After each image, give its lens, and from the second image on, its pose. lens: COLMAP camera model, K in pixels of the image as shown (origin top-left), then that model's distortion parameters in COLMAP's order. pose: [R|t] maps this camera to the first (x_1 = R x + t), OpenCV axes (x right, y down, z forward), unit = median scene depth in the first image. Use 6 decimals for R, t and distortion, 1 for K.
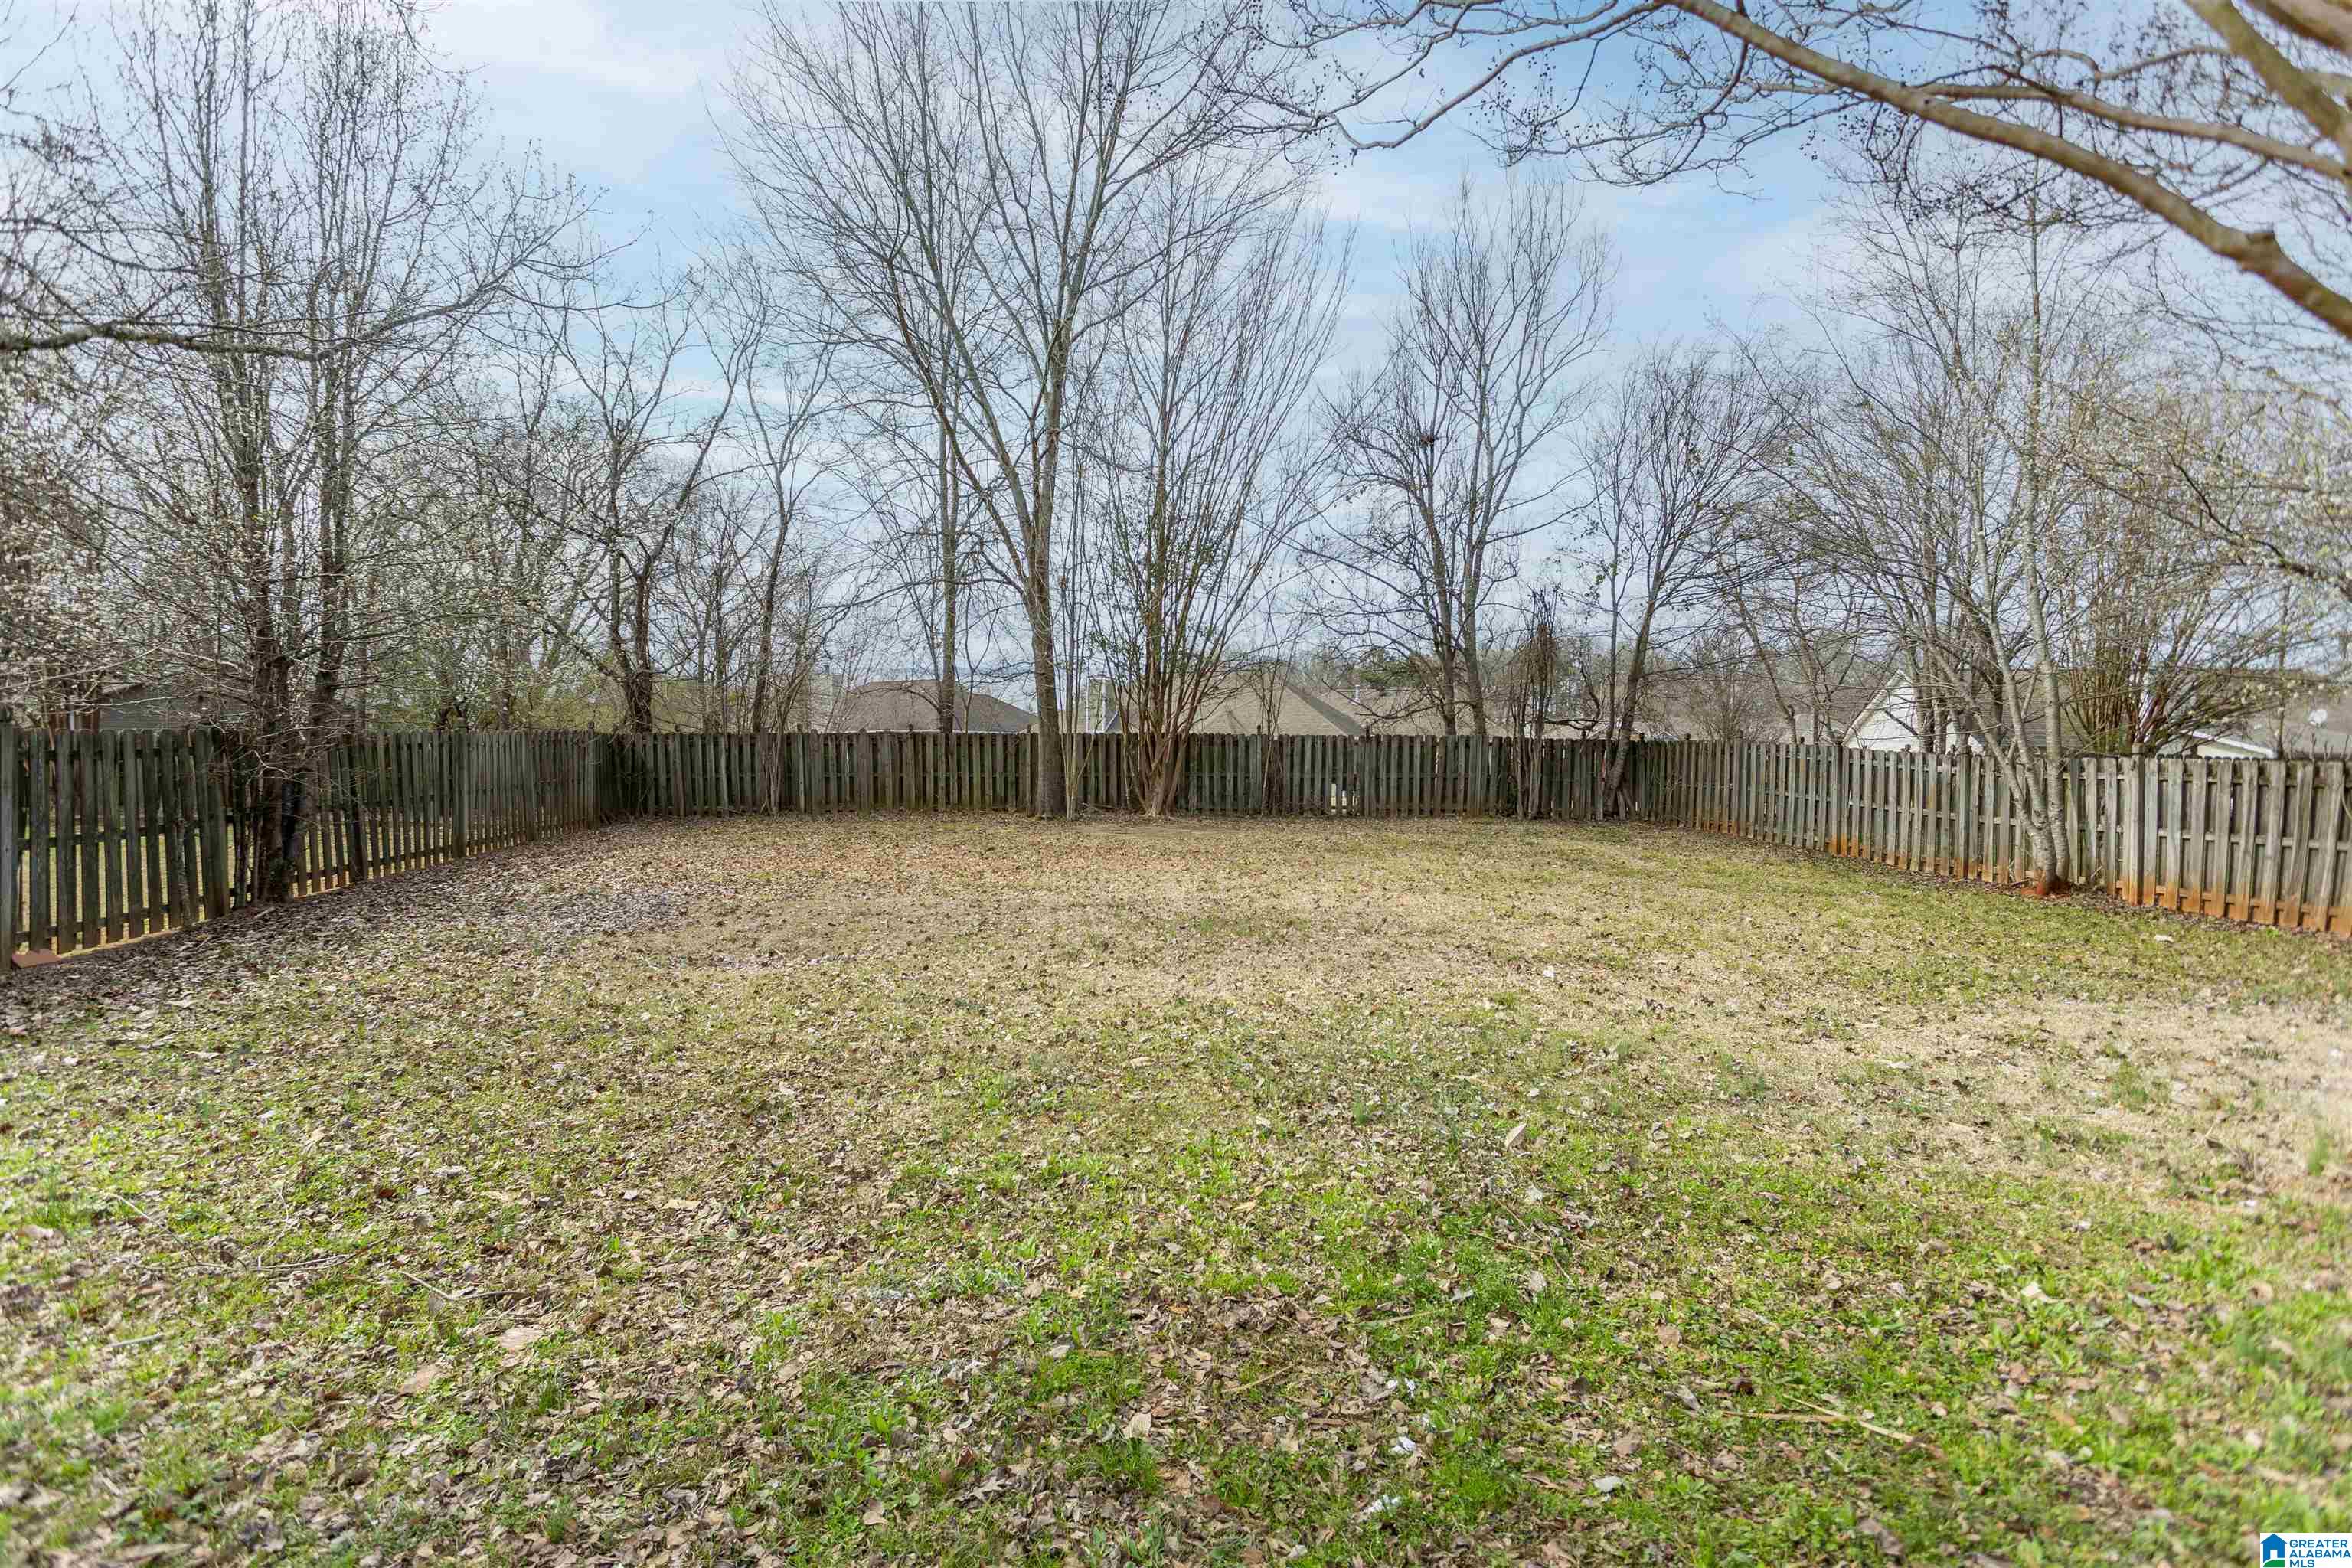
lens RADIAL K [[1114.1, 0, 1162.5], [0, 1114.1, 771.1], [0, 0, 1]] dist [0.004675, 0.000399]
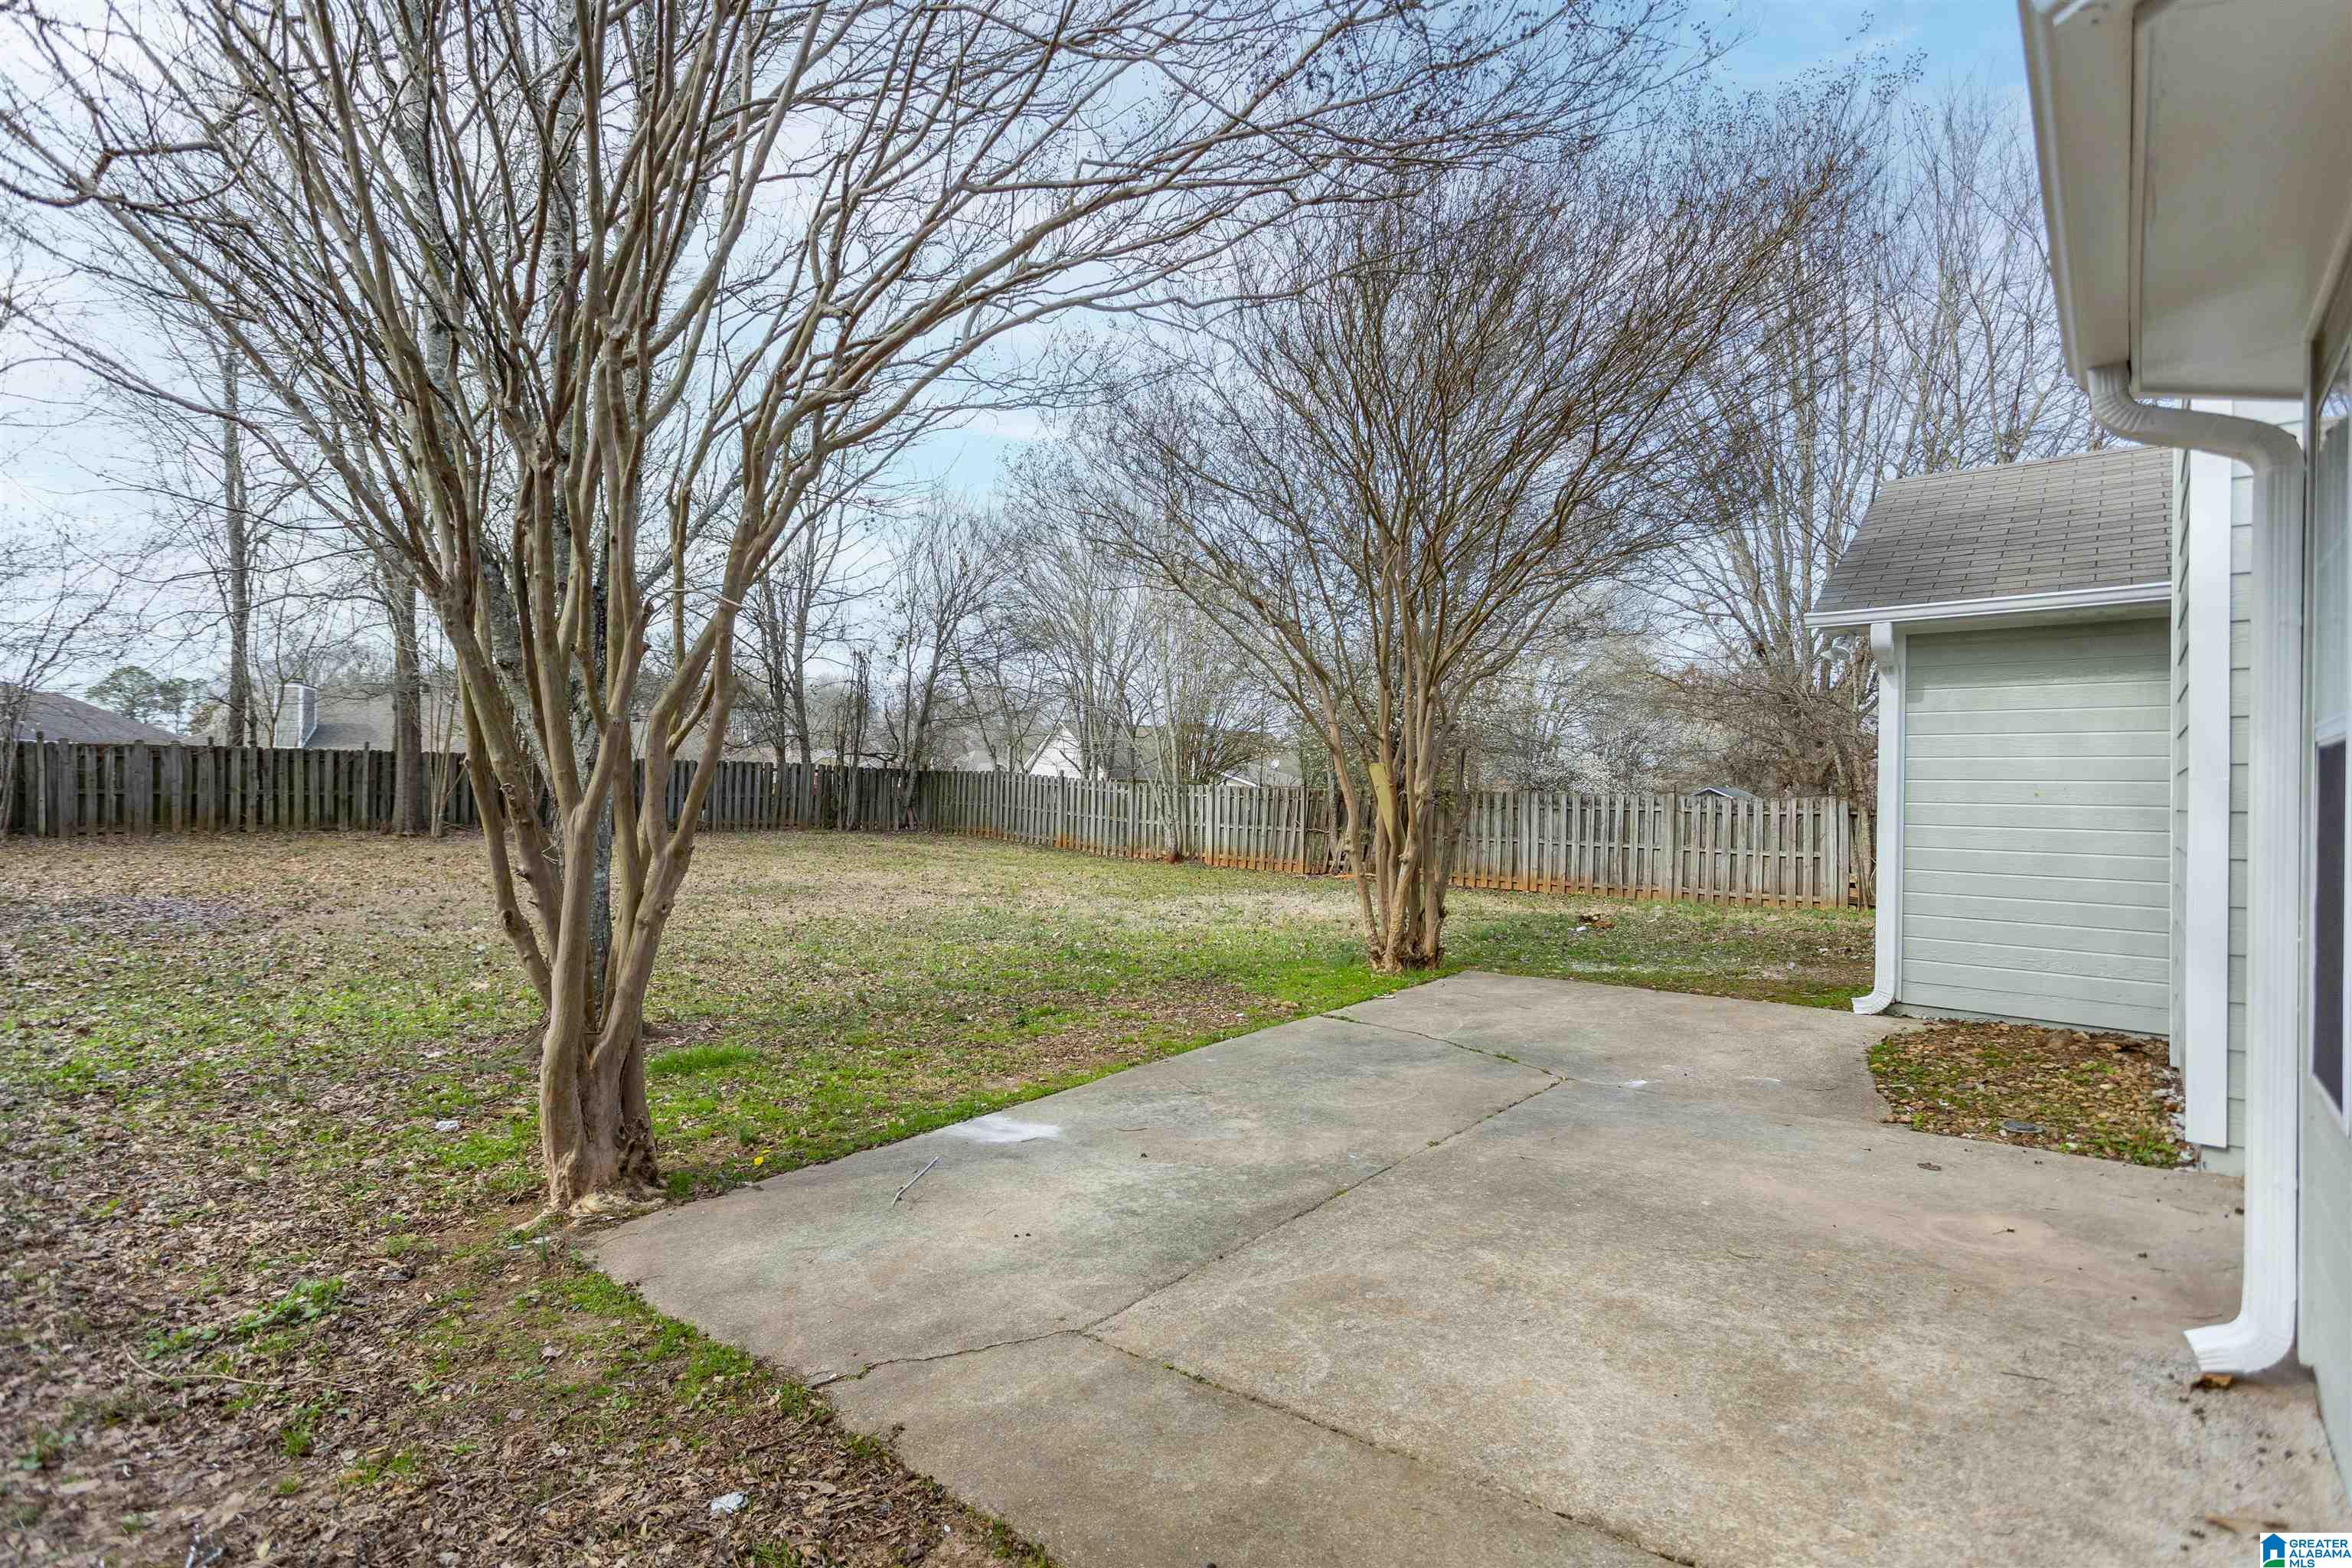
lens RADIAL K [[1114.1, 0, 1178.6], [0, 1114.1, 790.5], [0, 0, 1]] dist [0.004675, 0.000399]
pose [[0.753662, 0.006890, 0.657226, -0.227174], [-0.001896, 0.999964, -0.008309, 0.007795], [-0.657260, 0.005016, 0.753648, -0.209463]]
